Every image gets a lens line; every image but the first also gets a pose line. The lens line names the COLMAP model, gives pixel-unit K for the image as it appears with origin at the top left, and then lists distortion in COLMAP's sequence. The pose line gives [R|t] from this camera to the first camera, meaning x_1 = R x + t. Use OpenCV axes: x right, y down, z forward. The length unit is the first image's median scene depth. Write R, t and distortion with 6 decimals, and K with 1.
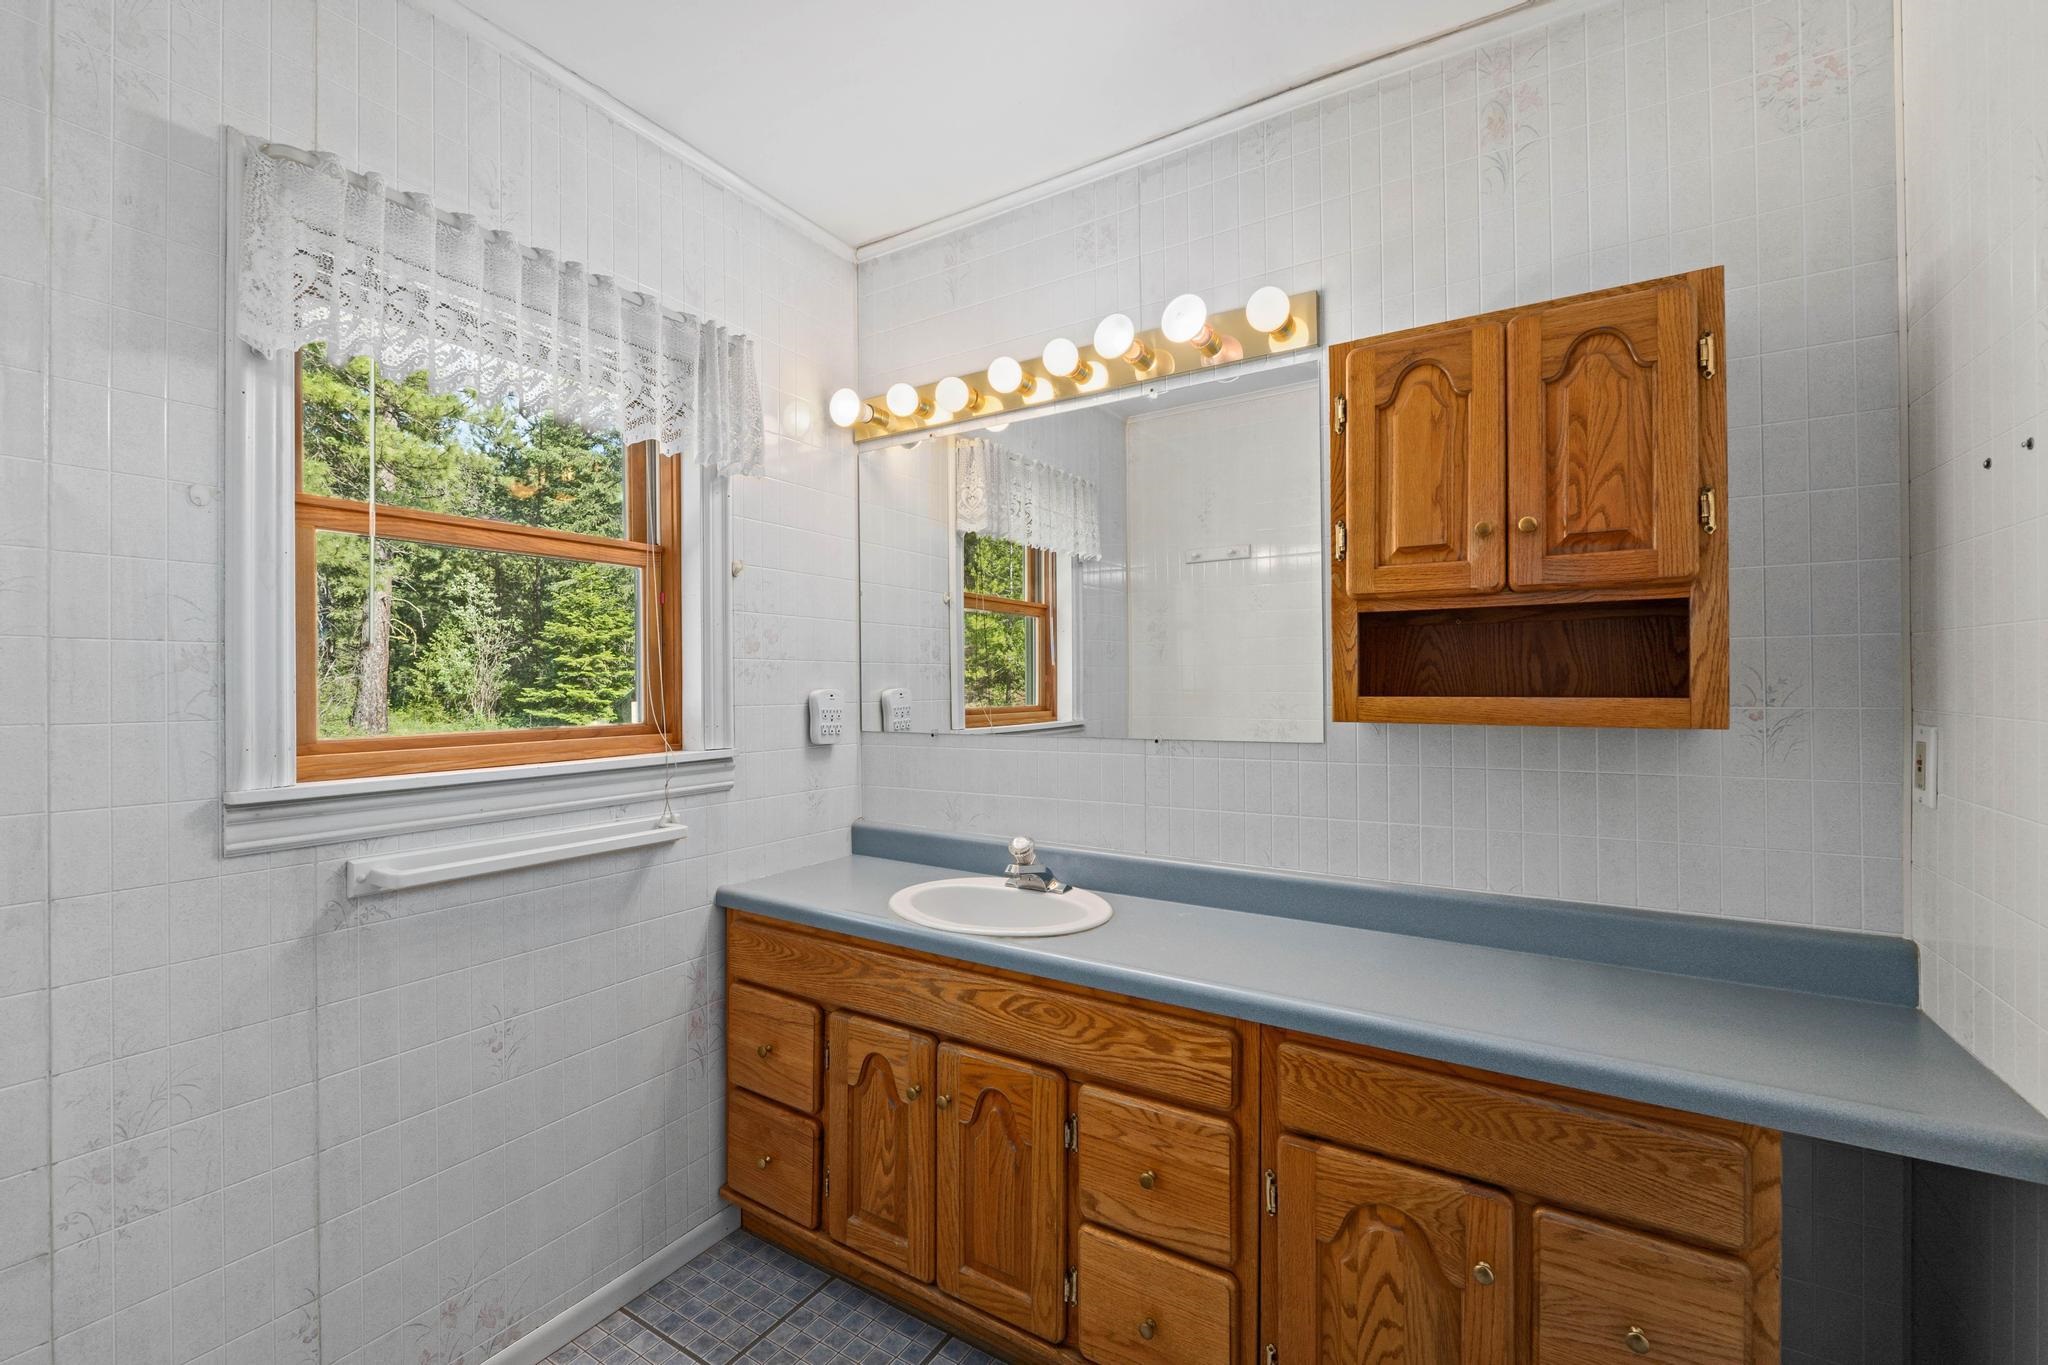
lens RADIAL K [[860.4, 0, 1017.9], [0, 860.4, 676.6], [0, 0, 1]] dist [-0.003080, -0.000267]
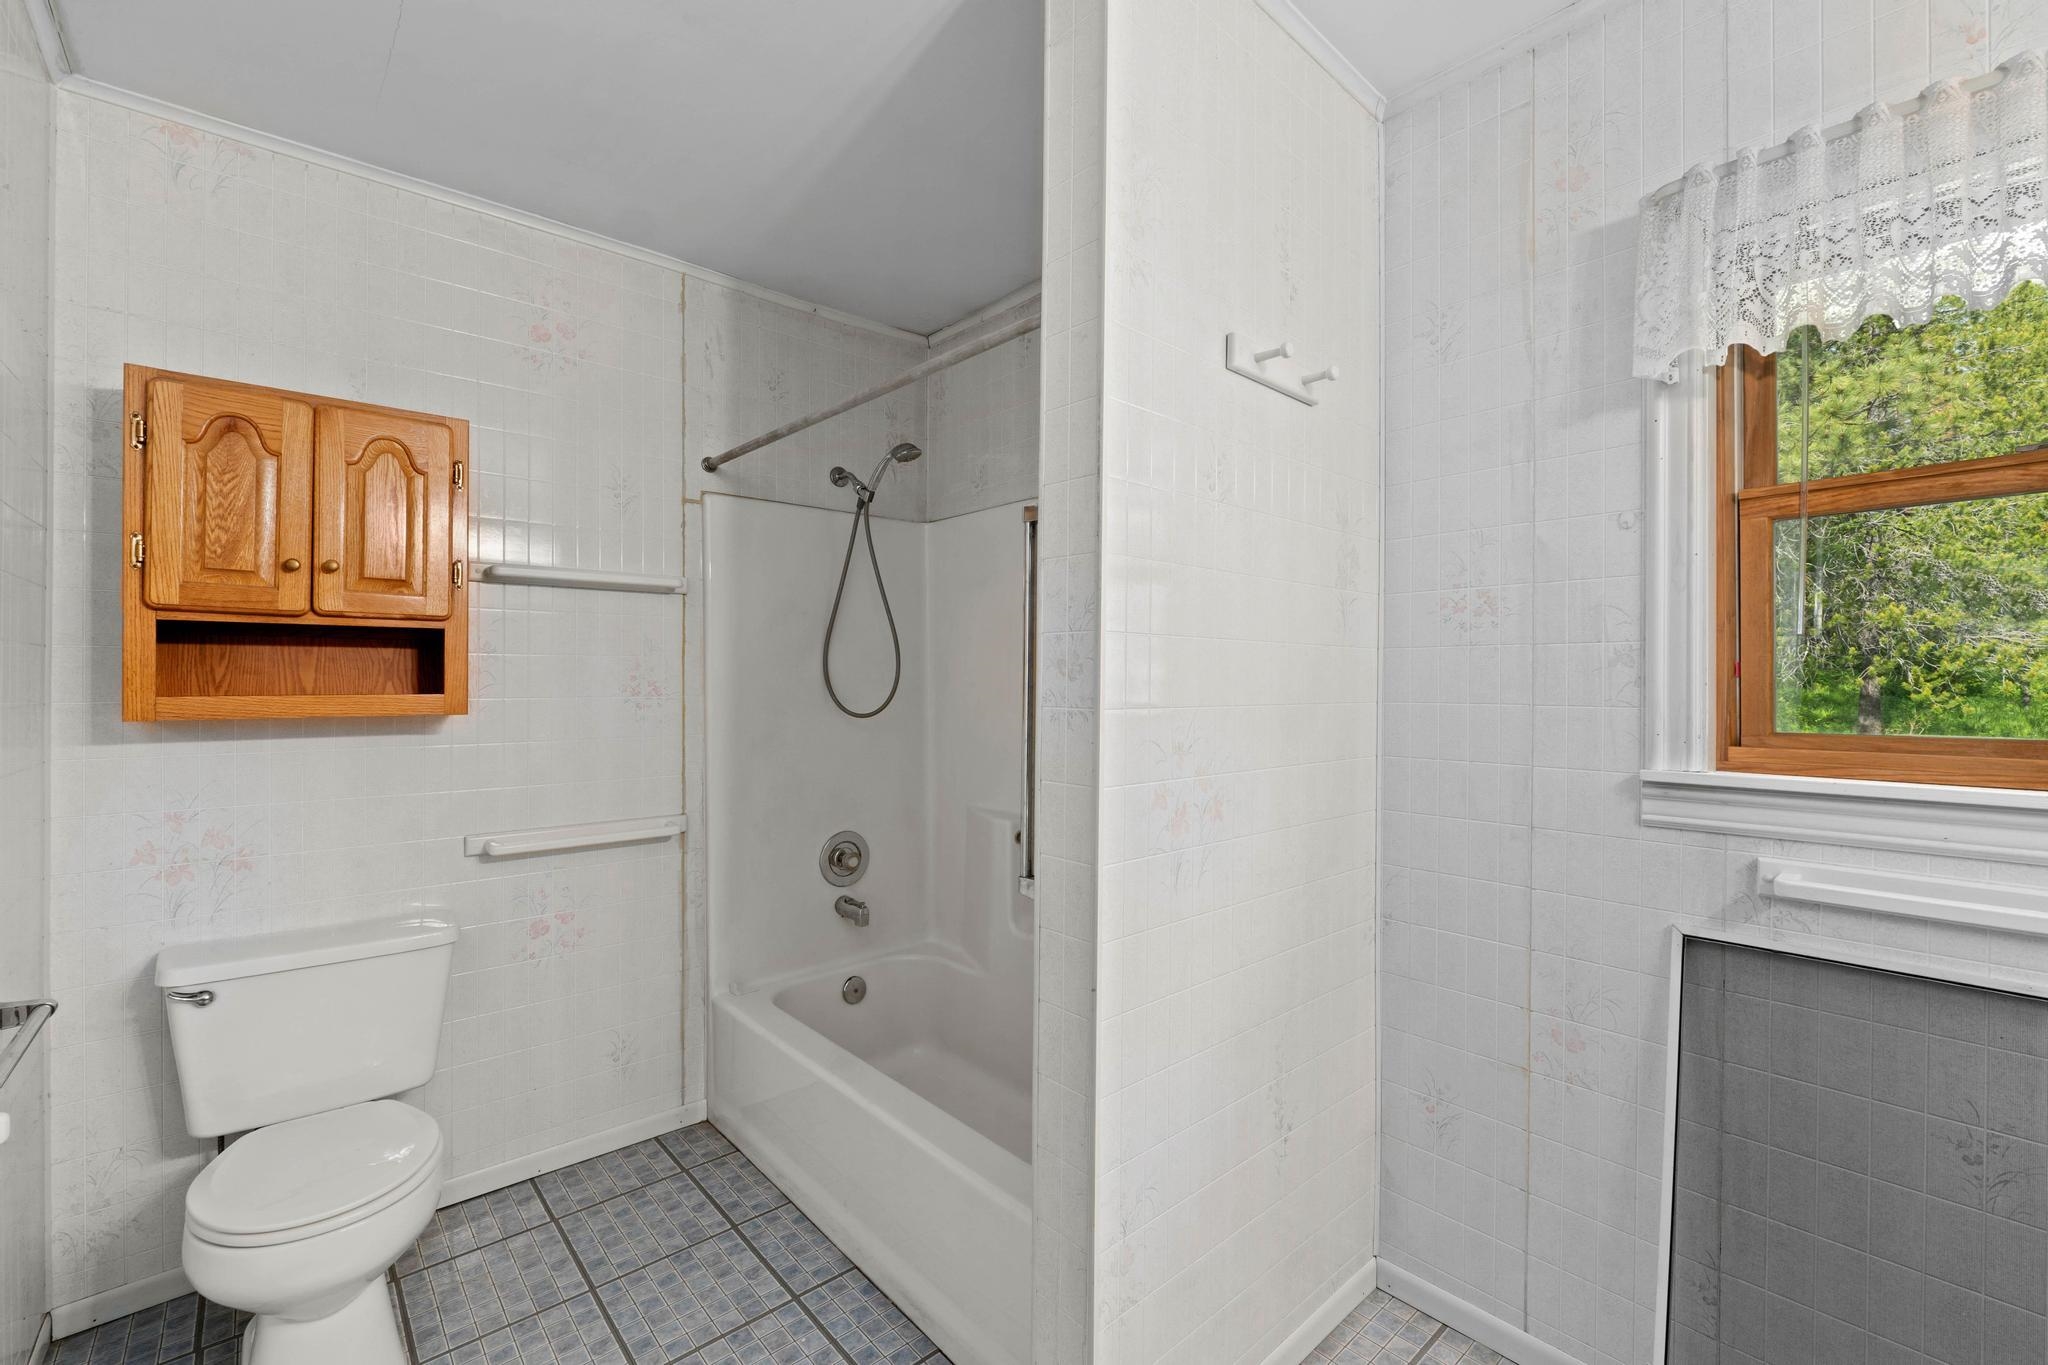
lens RADIAL K [[860.4, 0, 1017.9], [0, 860.4, 676.6], [0, 0, 1]] dist [-0.003080, -0.000267]
pose [[-0.303650, -0.004163, -0.952775, 0.443165], [0.008096, 0.999943, -0.006950, 0.009962], [0.952749, -0.009824, -0.303599, 0.538622]]
